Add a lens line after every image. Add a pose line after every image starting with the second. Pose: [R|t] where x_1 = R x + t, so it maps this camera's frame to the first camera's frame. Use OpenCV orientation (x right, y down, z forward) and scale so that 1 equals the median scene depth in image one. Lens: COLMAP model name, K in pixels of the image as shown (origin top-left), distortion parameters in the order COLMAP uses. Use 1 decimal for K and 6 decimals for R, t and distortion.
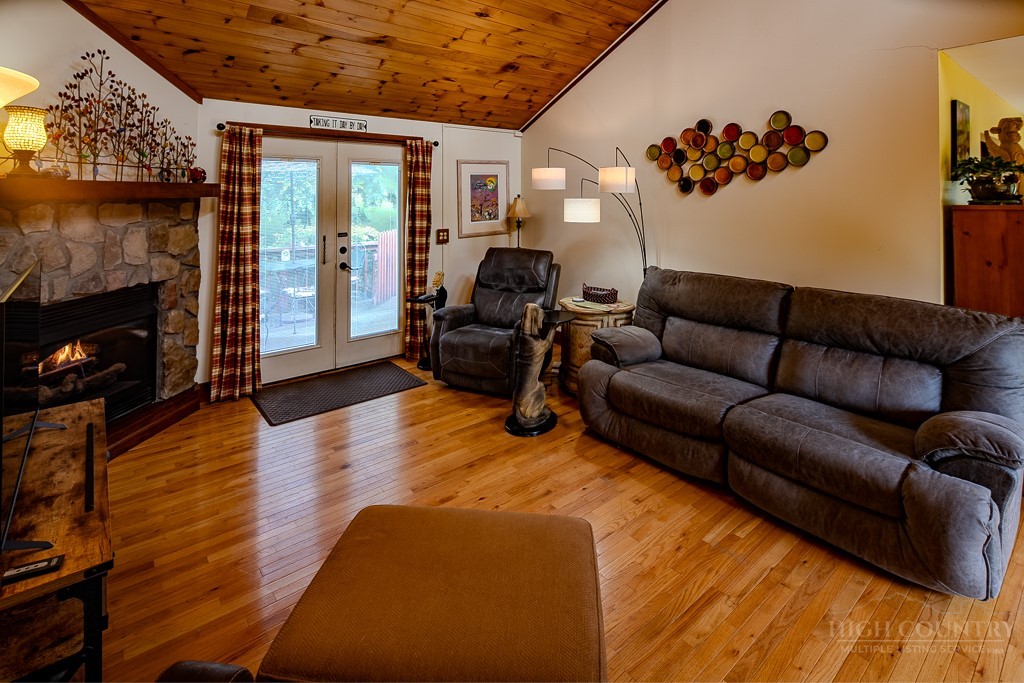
lens RADIAL K [[472.9, 0, 528.3], [0, 472.9, 343.6], [0, 0, 1]] dist [0.000283, -0.000024]
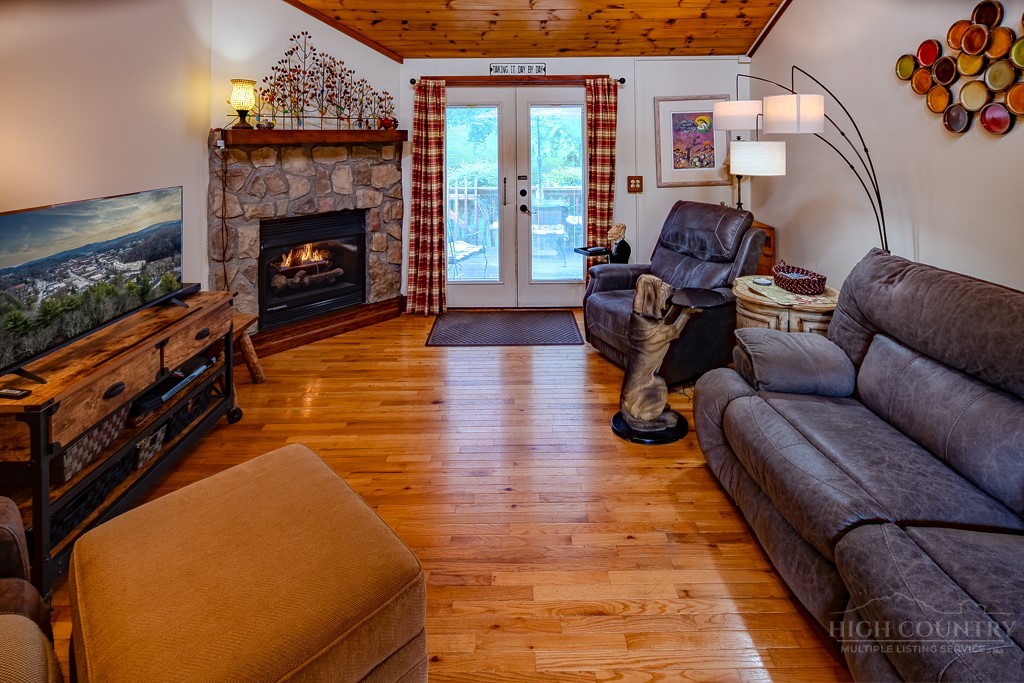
lens RADIAL K [[493.1, 0, 512.0], [0, 493.1, 270.0], [0, 0, 1]] dist [0.002528, 0.000366]
pose [[0.773500, 0.157660, -0.613873, 0.308383], [-0.182714, 0.982915, 0.022214, -0.065220], [0.606888, 0.094980, 0.789092, 0.205243]]
